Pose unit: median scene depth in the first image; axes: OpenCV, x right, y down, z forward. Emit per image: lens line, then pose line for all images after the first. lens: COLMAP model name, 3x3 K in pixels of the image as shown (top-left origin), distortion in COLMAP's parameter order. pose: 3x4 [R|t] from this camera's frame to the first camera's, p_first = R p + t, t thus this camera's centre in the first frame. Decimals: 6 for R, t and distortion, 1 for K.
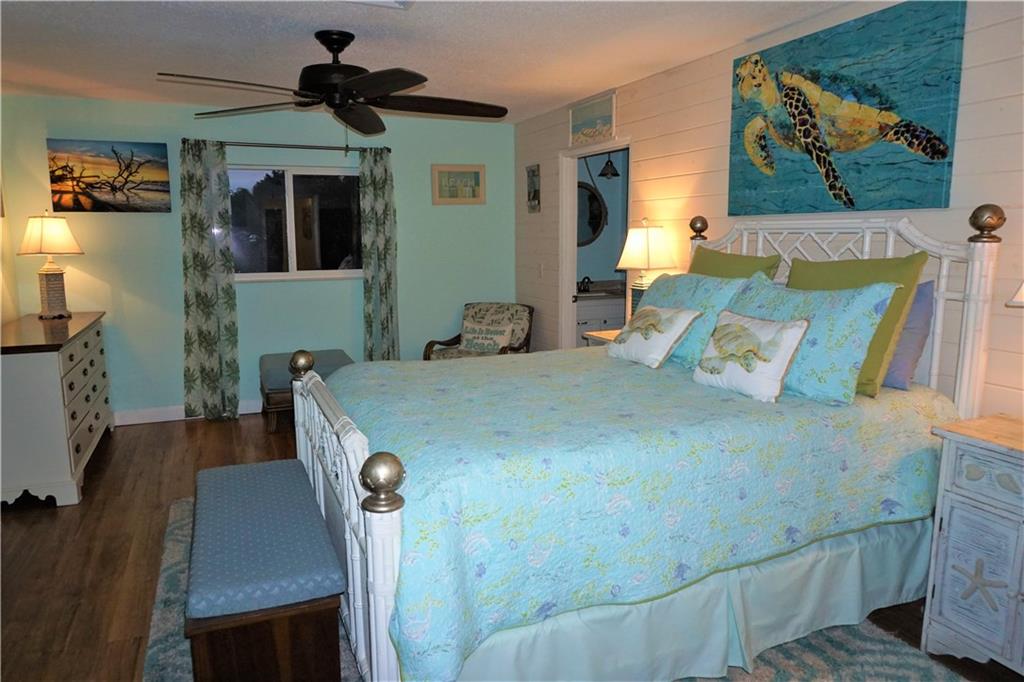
lens RADIAL K [[680.1, 0, 510.3], [0, 680.1, 341.4], [0, 0, 1]] dist [-0.043257, 0.020520]
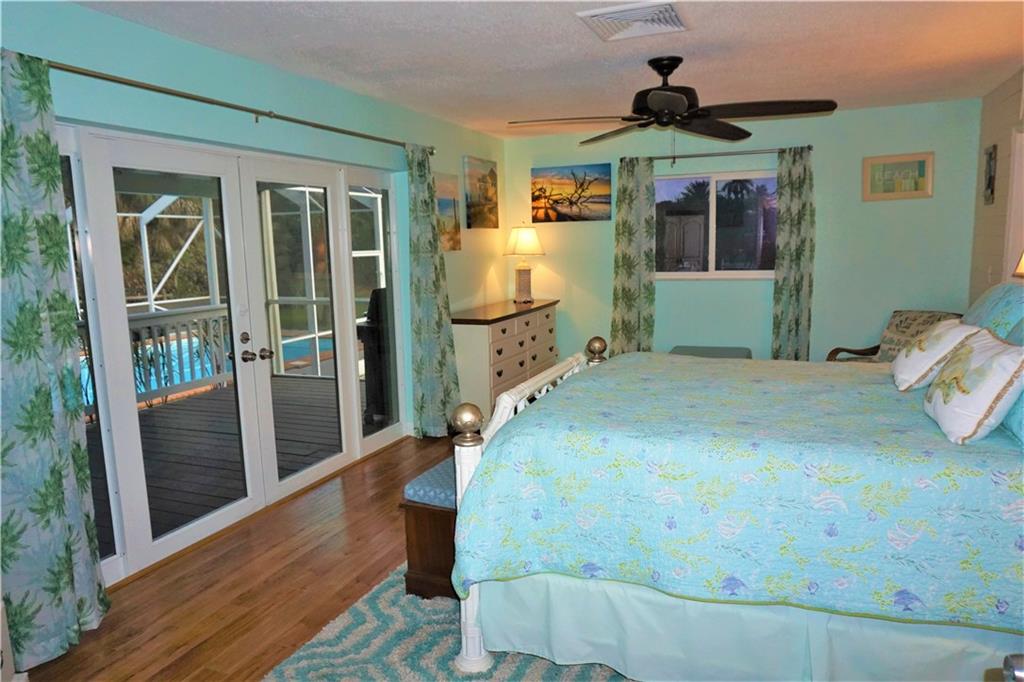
lens RADIAL K [[680.1, 0, 505.8], [0, 680.1, 339.8], [0, 0, 1]] dist [-0.043257, 0.020520]
pose [[0.691719, 0.086085, -0.717017, 0.262027], [-0.086966, 0.995574, 0.035631, -0.006201], [0.716911, 0.037709, 0.696144, 0.030505]]
